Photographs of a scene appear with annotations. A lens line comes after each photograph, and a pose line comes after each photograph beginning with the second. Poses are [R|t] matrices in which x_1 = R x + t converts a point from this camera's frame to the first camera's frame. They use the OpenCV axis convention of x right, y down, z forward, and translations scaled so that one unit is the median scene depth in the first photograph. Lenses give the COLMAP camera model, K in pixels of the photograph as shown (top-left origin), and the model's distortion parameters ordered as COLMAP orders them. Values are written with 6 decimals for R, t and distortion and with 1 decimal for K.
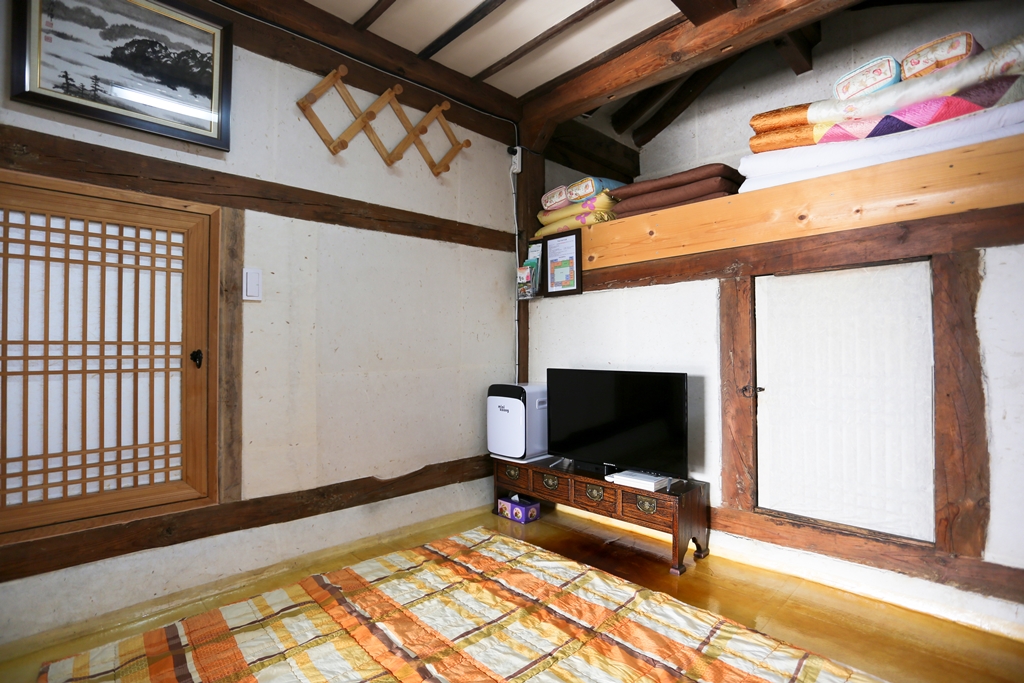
lens RADIAL K [[502.6, 0, 512.0], [0, 502.6, 341.5], [0, 0, 1]] dist [-0.071098, 0.029257]
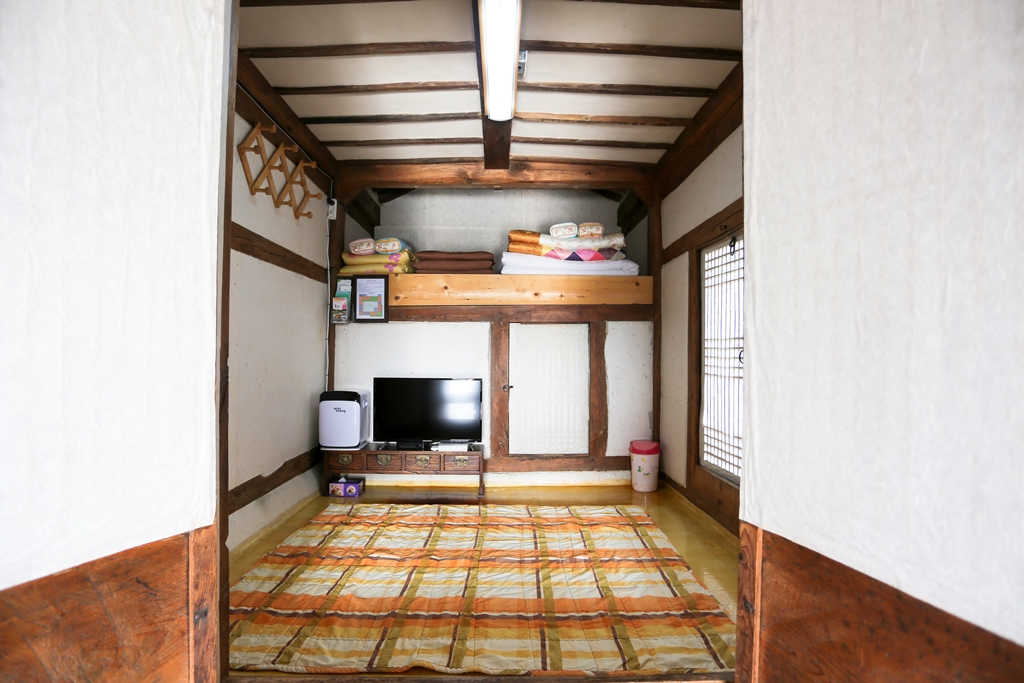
lens RADIAL K [[502.6, 0, 512.0], [0, 502.6, 341.5], [0, 0, 1]] dist [-0.071098, 0.029257]
pose [[0.683104, 0.029073, 0.729743, -0.805572], [-0.018540, 0.999576, -0.022468, -0.024889], [-0.730086, 0.001819, 0.683353, -0.230208]]
